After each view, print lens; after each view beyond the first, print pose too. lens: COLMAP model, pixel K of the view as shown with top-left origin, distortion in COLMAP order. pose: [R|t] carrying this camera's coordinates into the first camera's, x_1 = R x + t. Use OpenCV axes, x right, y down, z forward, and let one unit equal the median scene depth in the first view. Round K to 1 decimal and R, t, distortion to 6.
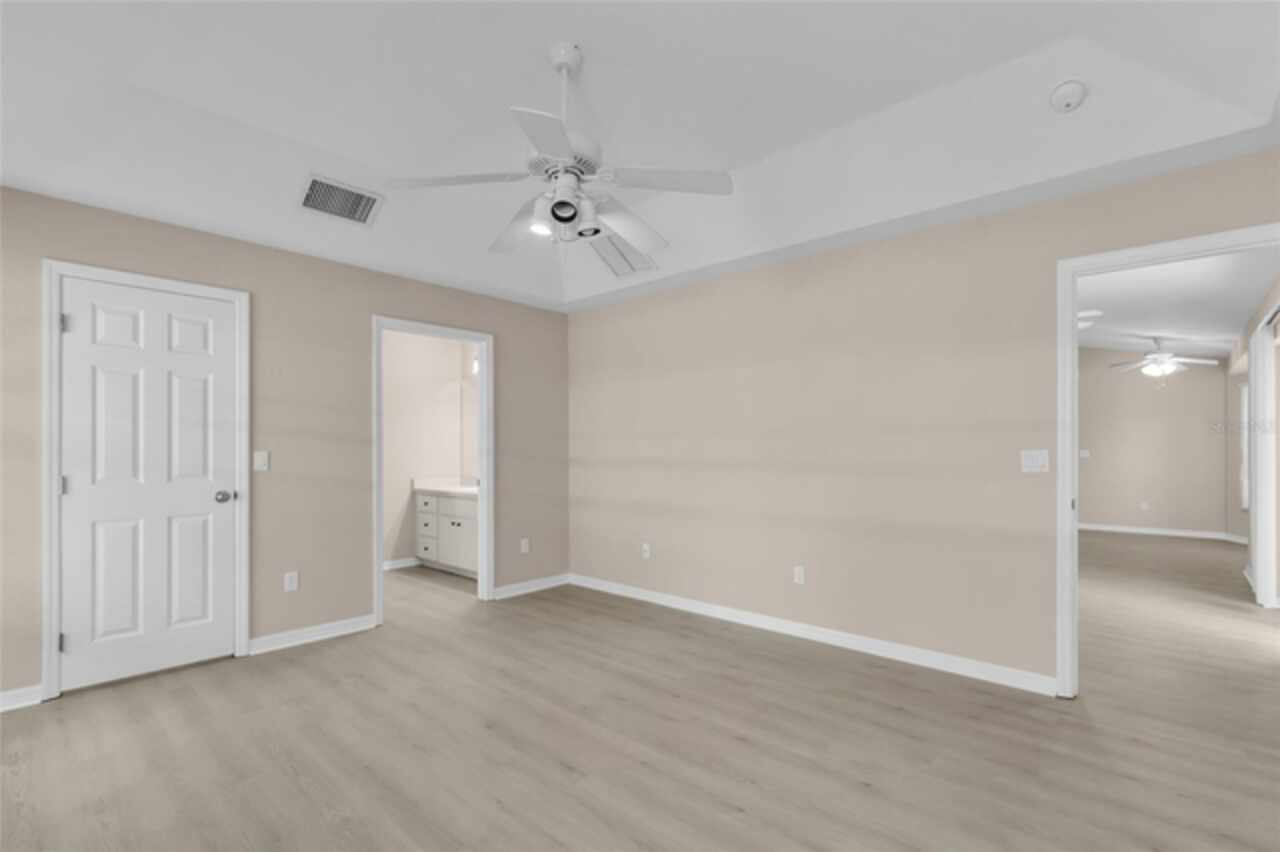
lens RADIAL K [[580.6, 0, 637.9], [0, 580.6, 449.7], [0, 0, 1]] dist [0.000514, 0.000270]
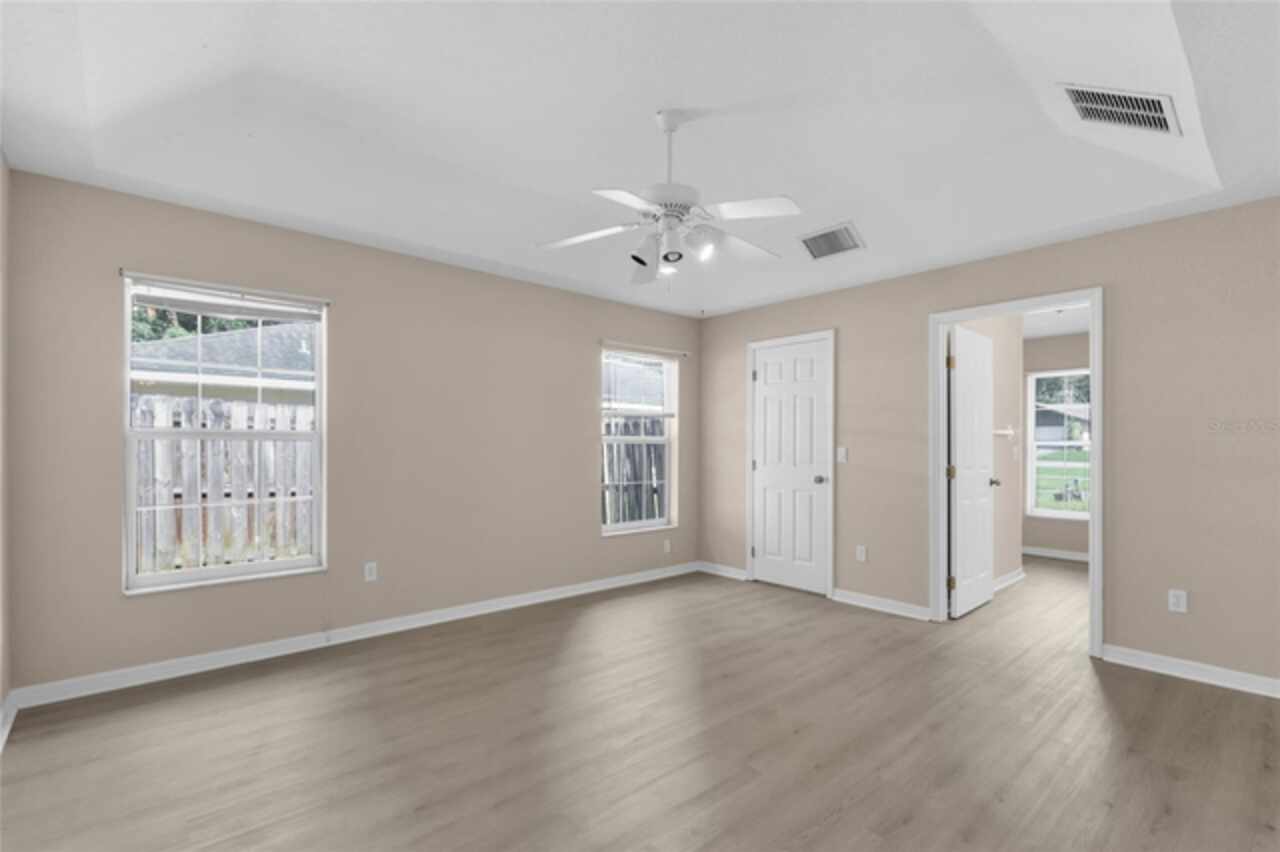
lens RADIAL K [[583.6, 0, 634.8], [0, 583.6, 442.5], [0, 0, 1]] dist [-0.001634, -0.000245]
pose [[-0.112474, 0.002159, -0.993652, 0.750658], [0.001626, 0.999997, 0.001989, -0.012481], [0.993653, -0.001392, -0.112477, 0.727266]]
